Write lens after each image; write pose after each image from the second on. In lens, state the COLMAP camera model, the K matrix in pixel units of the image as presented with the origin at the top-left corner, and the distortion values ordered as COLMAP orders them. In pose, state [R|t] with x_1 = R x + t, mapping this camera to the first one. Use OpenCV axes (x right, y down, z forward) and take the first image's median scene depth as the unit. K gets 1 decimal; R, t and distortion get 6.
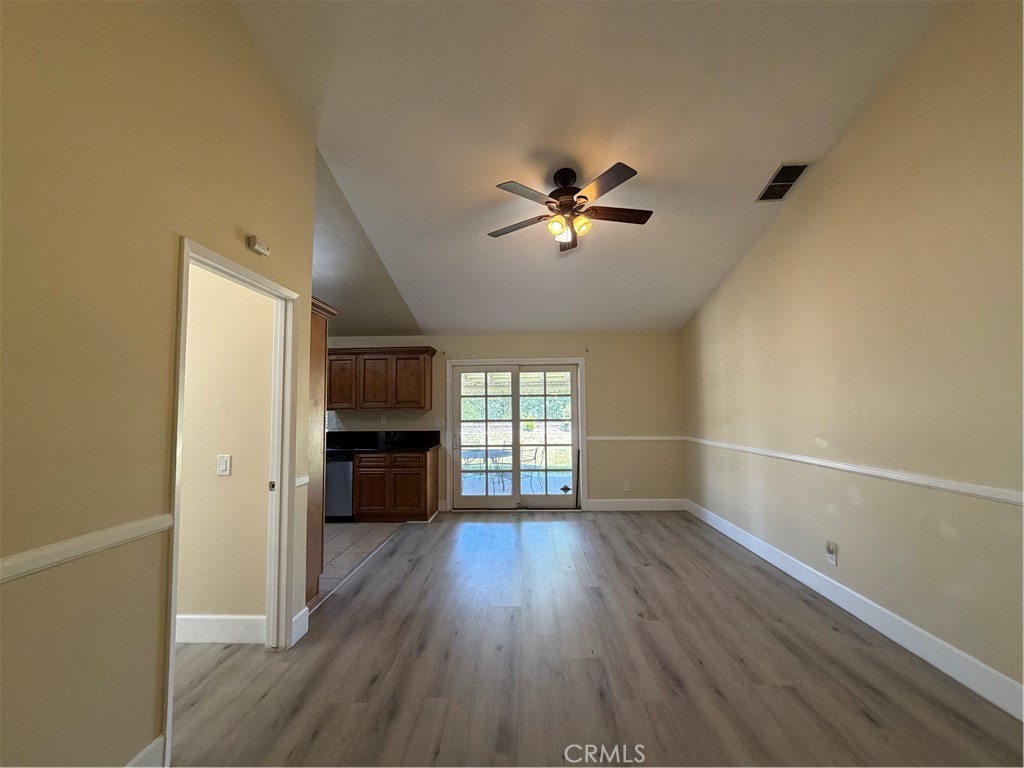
lens RADIAL K [[408.5, 0, 513.6], [0, 408.5, 385.7], [0, 0, 1]] dist [0.000714, 0.000579]
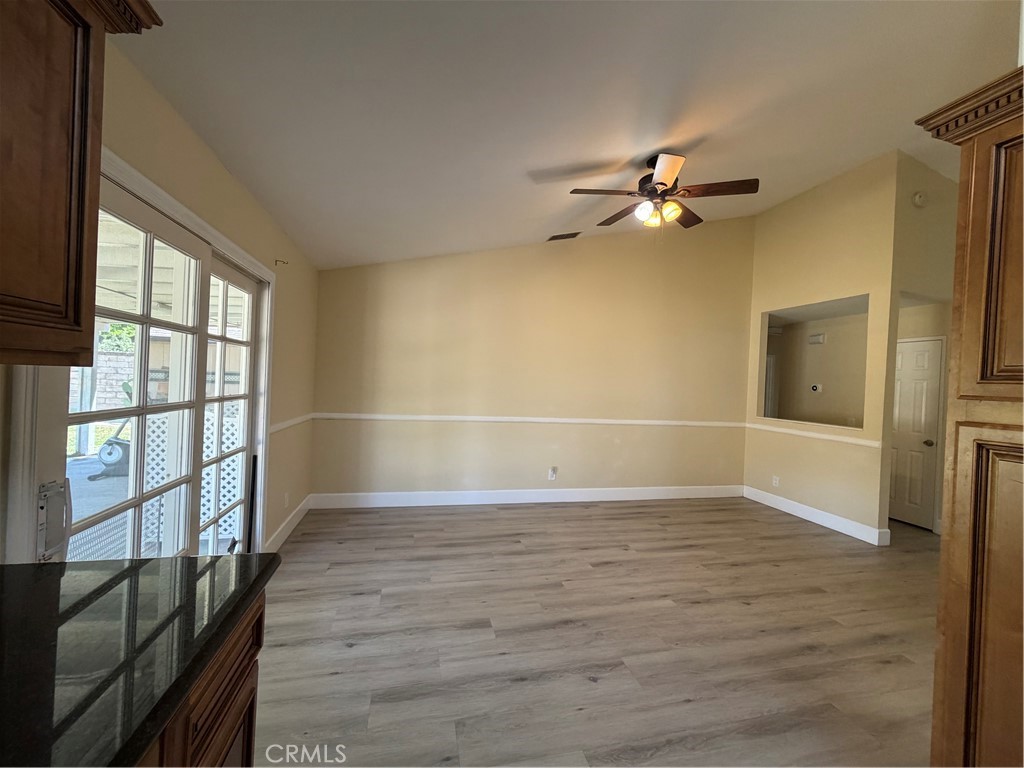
lens RADIAL K [[408.5, 0, 513.7], [0, 408.5, 381.6], [0, 0, 1]] dist [0.000714, 0.000579]
pose [[-0.272182, -0.000487, 0.962246, -0.427119], [-0.098079, 0.994806, -0.027239, 0.052385], [-0.957234, -0.101790, -0.270816, 0.890138]]
